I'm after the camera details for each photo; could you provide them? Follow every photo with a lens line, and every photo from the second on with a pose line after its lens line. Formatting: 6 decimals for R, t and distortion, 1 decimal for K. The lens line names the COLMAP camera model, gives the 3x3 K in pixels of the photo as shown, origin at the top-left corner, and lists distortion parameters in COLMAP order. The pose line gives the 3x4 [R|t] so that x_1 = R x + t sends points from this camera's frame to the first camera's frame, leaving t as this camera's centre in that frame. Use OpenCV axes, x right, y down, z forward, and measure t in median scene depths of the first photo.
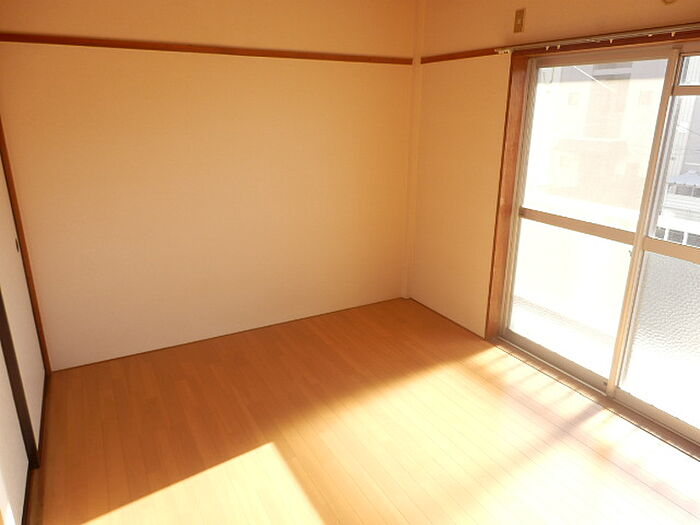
lens RADIAL K [[489.7, 0, 347.7], [0, 489.7, 263.5], [0, 0, 1]] dist [-0.013827, 0.001526]
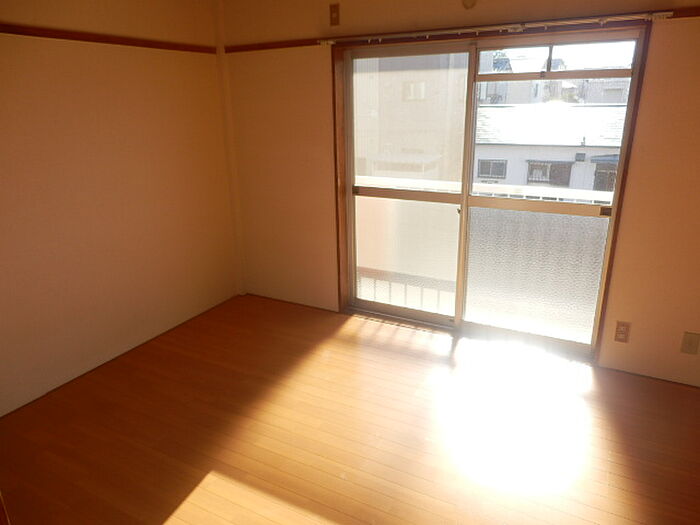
lens RADIAL K [[489.7, 0, 353.4], [0, 489.7, 262.9], [0, 0, 1]] dist [-0.013827, 0.001526]
pose [[0.839109, -0.188340, 0.510318, -0.263720], [0.184059, 0.981116, 0.059449, -0.012122], [-0.511877, 0.044044, 0.857929, 0.068061]]
